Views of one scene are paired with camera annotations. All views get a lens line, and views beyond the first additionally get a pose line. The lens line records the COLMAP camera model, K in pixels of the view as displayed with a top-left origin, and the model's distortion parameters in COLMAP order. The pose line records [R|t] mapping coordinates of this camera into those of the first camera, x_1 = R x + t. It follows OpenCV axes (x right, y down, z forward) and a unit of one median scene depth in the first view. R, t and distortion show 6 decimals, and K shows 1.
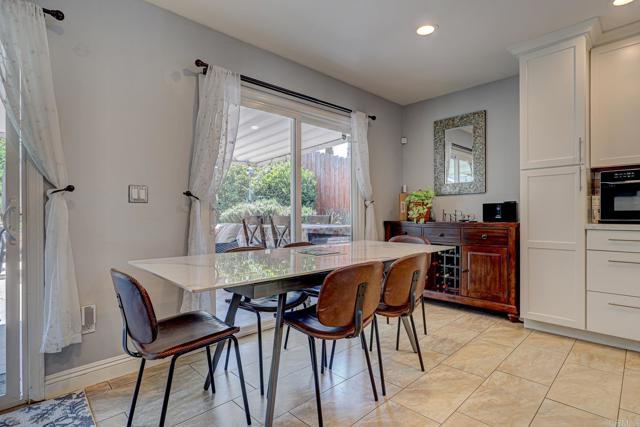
lens RADIAL K [[321.3, 0, 320.0], [0, 321.3, 213.5], [0, 0, 1]] dist [-0.017503, 0.000507]
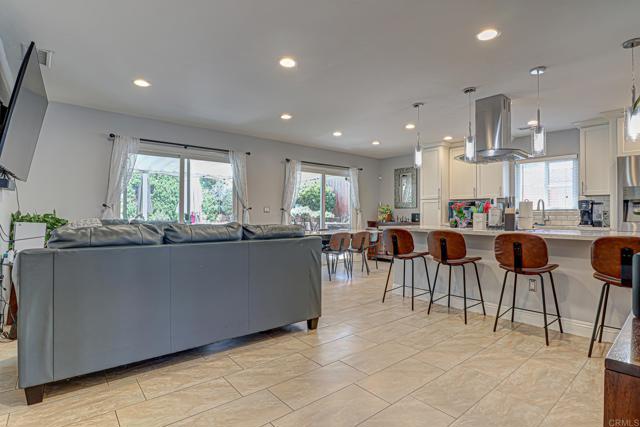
lens RADIAL K [[321.3, 0, 320.0], [0, 321.3, 213.5], [0, 0, 1]] dist [-0.017503, 0.000507]
pose [[0.997317, 0.012291, -0.072159, 0.058149], [-0.012391, 0.999923, -0.000943, -0.017528], [0.072142, 0.001835, 0.997393, -1.037466]]
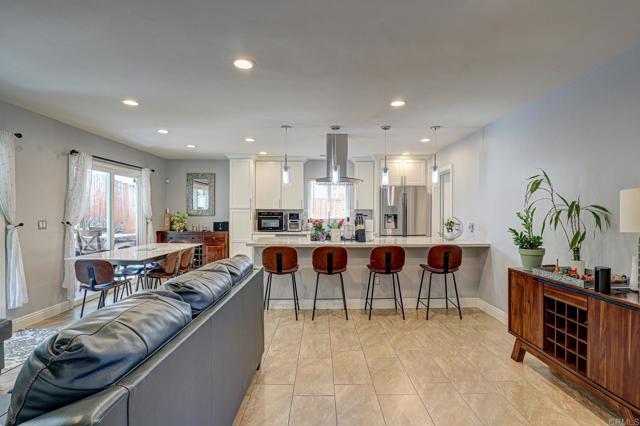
lens RADIAL K [[329.8, 0, 320.0], [0, 329.8, 213.0], [0, 0, 1]] dist [-0.020031, 0.000205]
pose [[0.690940, 0.008125, 0.722866, -0.479810], [-0.009613, 0.999952, -0.002051, -0.081336], [-0.722848, -0.005531, 0.690985, -0.838645]]
